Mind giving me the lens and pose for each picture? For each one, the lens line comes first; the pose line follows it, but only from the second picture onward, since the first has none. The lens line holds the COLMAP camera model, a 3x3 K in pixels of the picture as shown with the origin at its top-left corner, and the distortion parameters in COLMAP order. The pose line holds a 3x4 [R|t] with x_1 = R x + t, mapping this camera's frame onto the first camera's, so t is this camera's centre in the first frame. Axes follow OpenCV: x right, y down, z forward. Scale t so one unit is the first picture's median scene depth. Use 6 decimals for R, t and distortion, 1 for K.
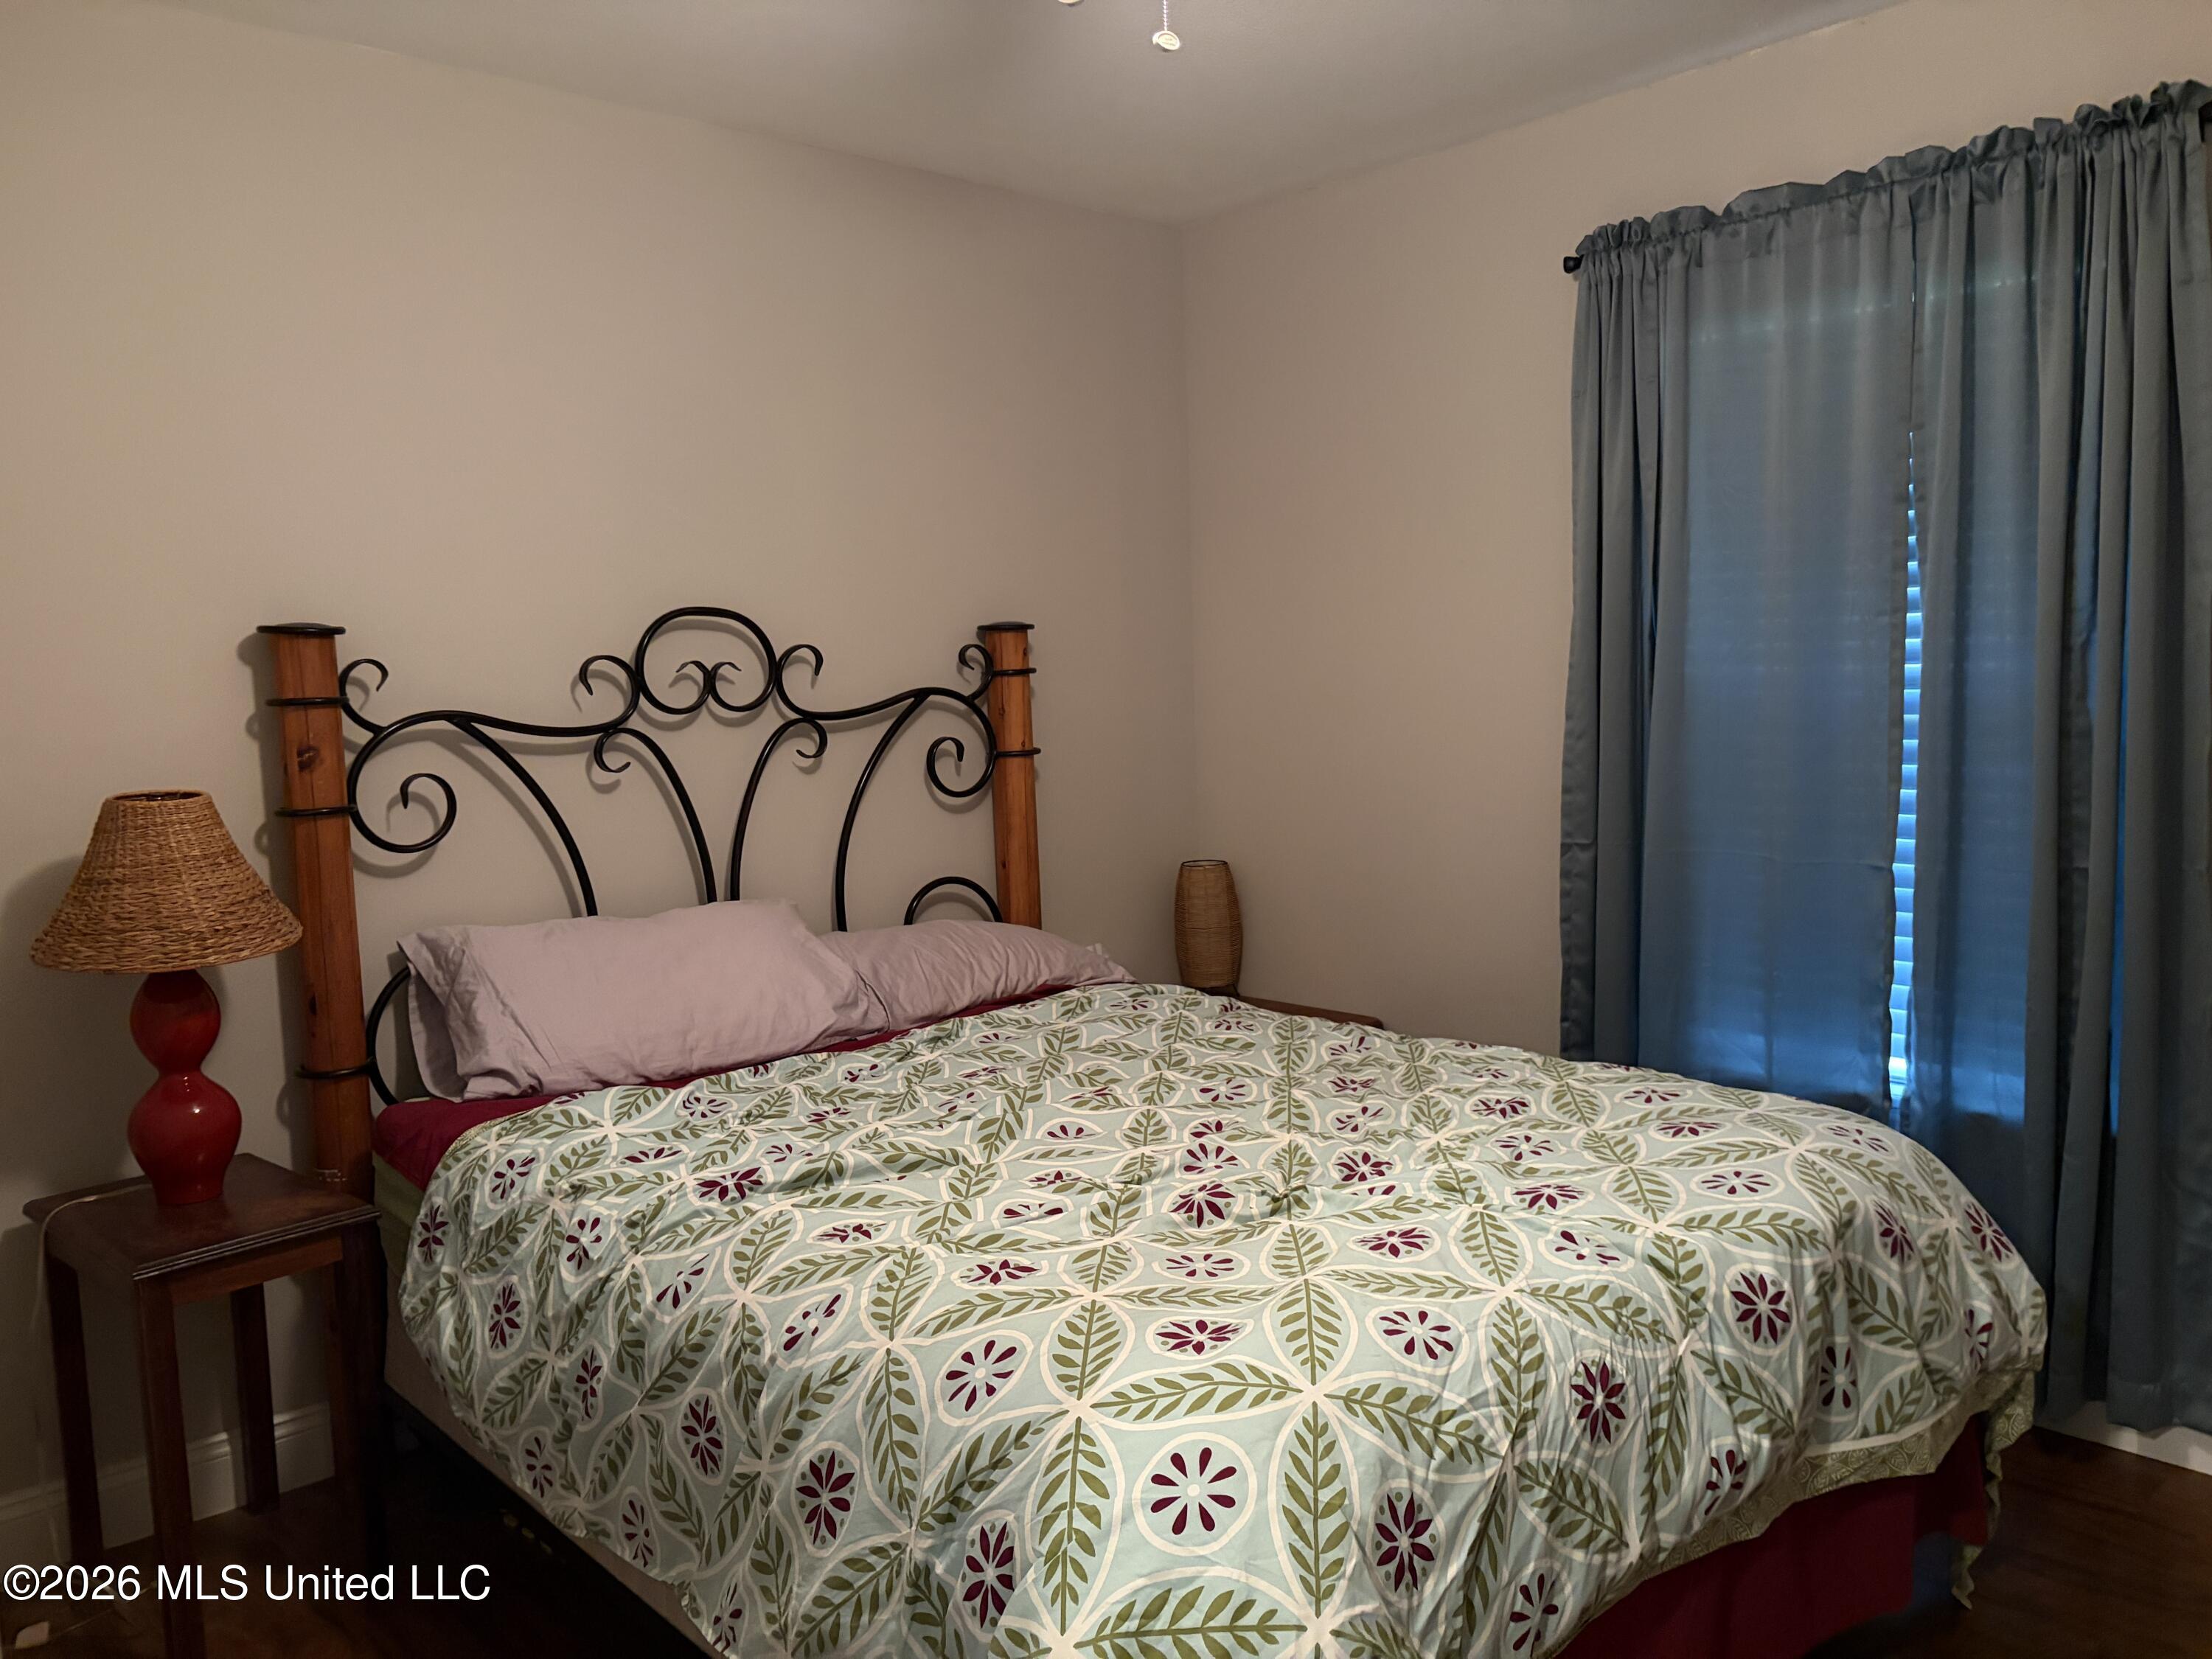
lens RADIAL K [[1677.6, 0, 1107.0], [0, 1677.6, 836.0], [0, 0, 1]] dist [0.068549, -0.072841]
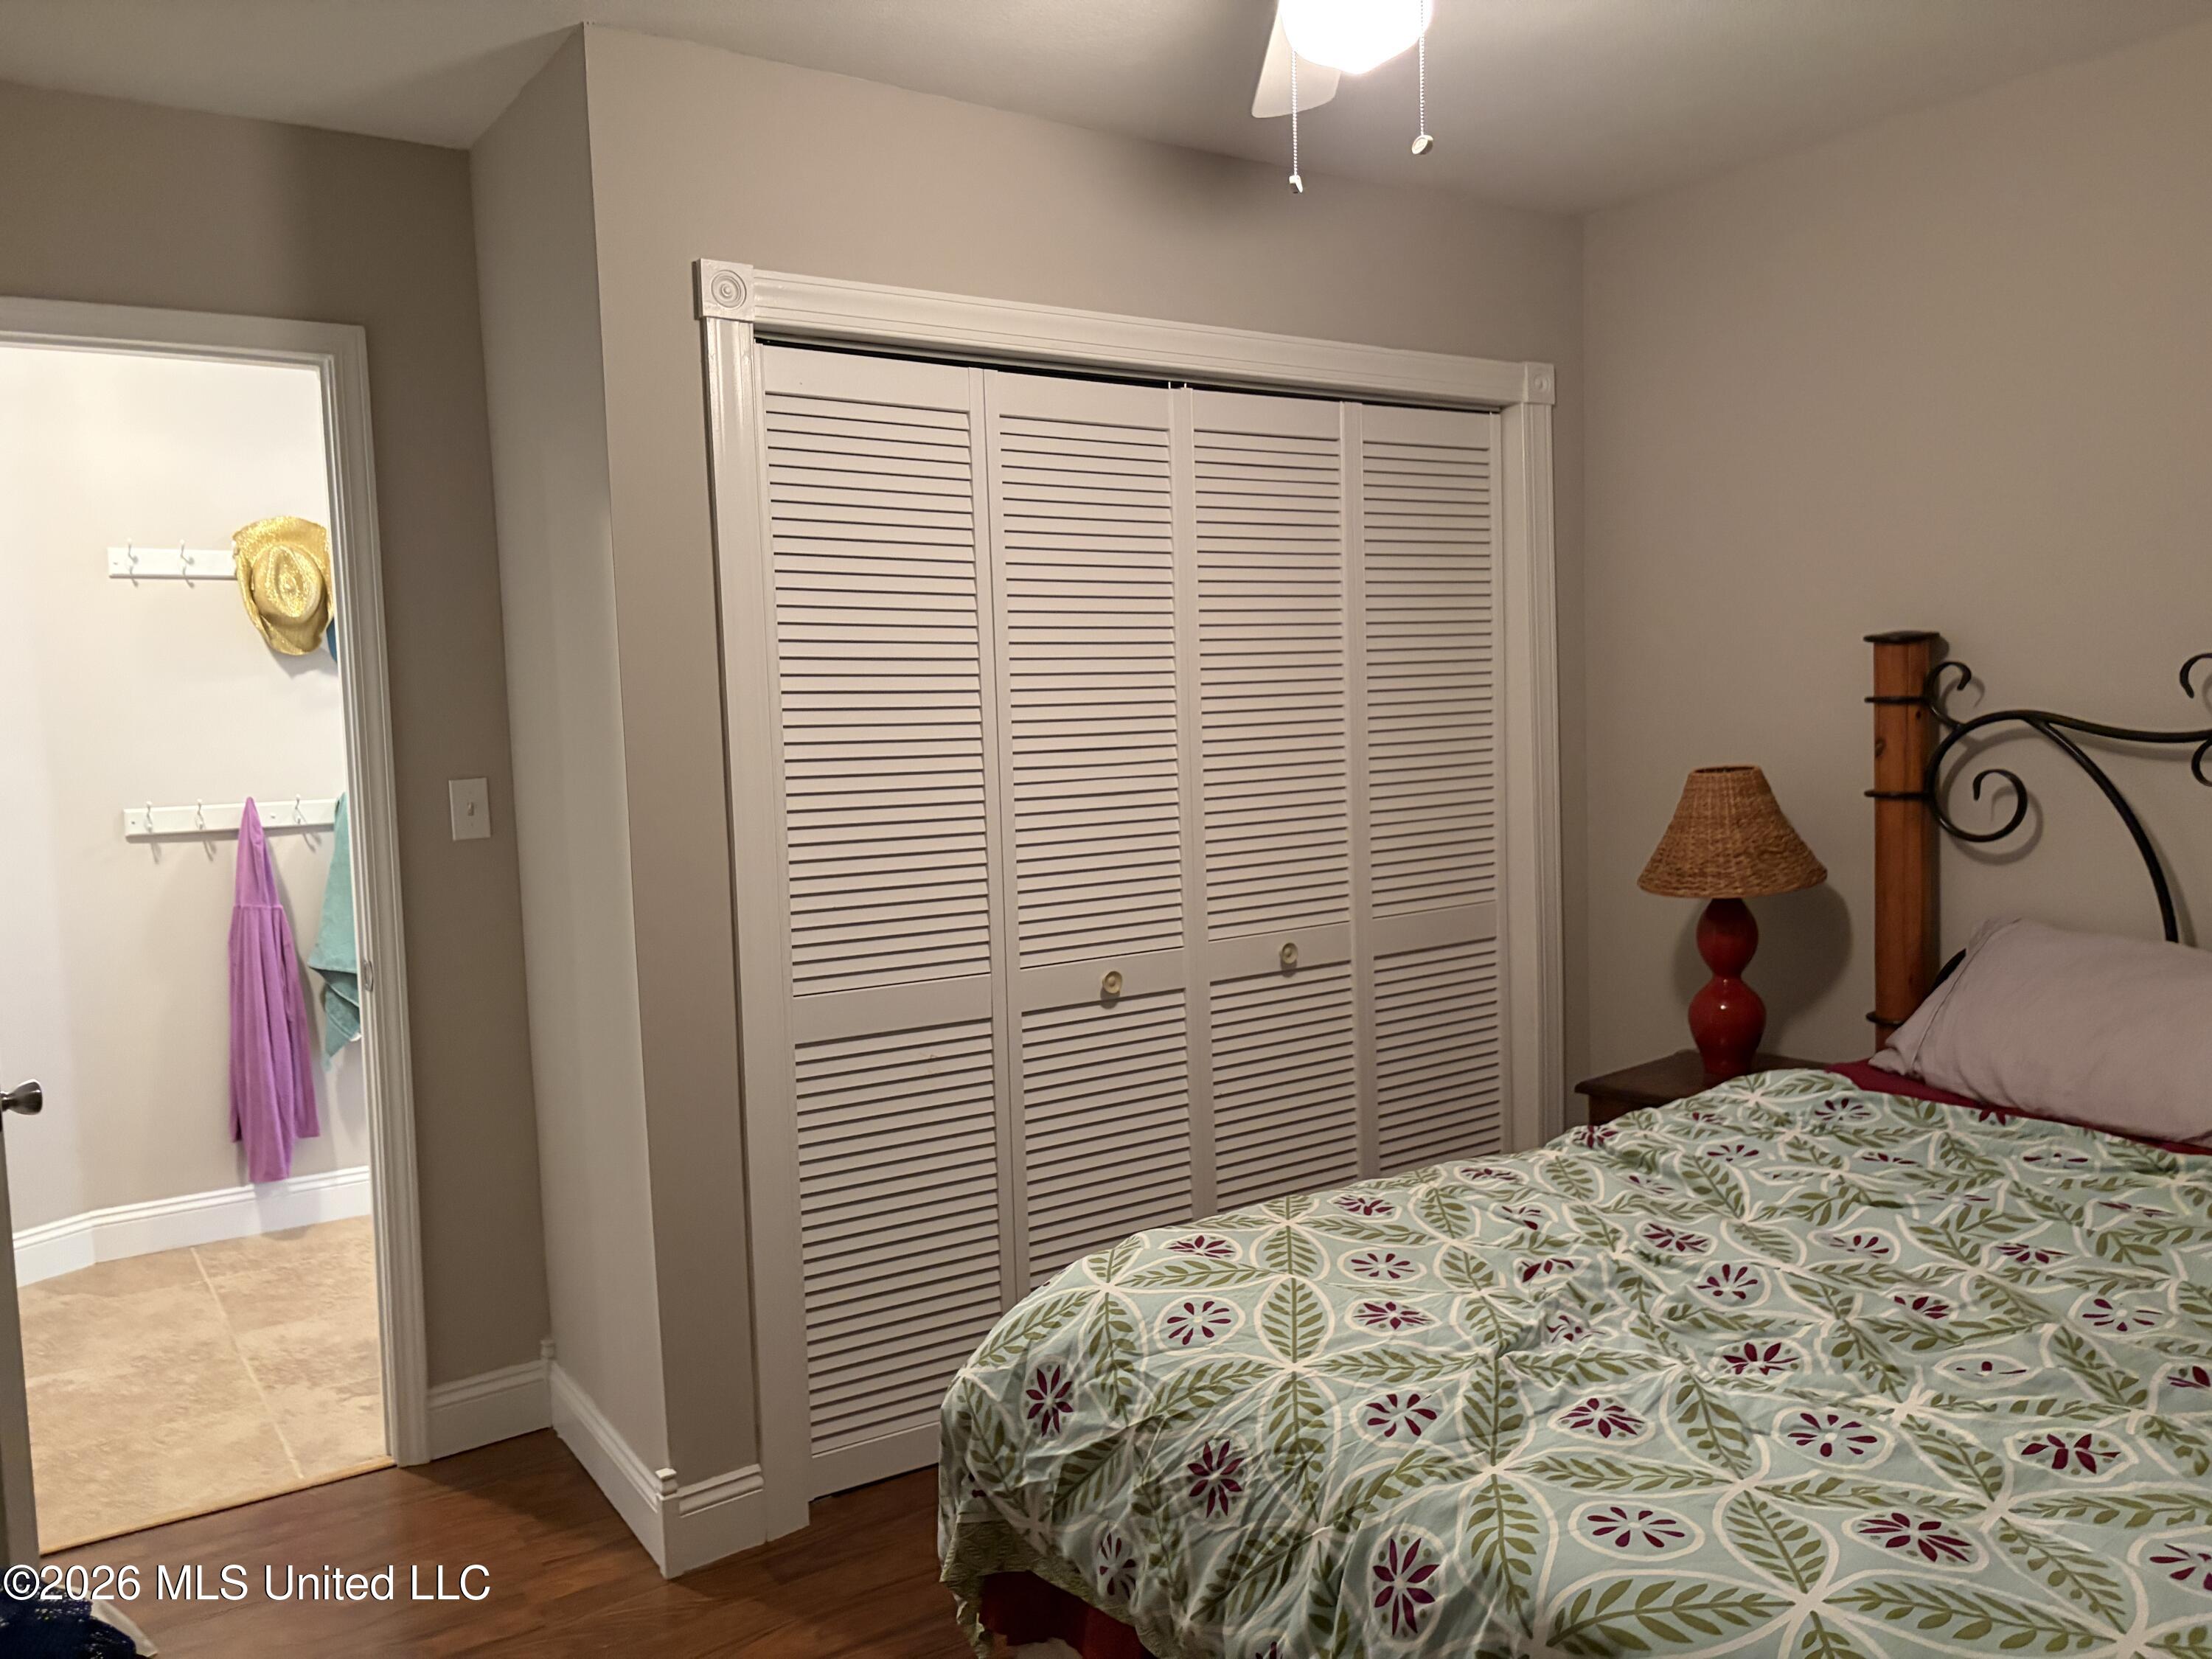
lens RADIAL K [[1677.6, 0, 1107.0], [0, 1677.6, 836.0], [0, 0, 1]] dist [0.068549, -0.072841]
pose [[-0.136185, 0.116563, -0.983802, 1.255987], [-0.063929, 0.989950, 0.126141, -0.165853], [0.988619, 0.080072, -0.127364, 1.049192]]
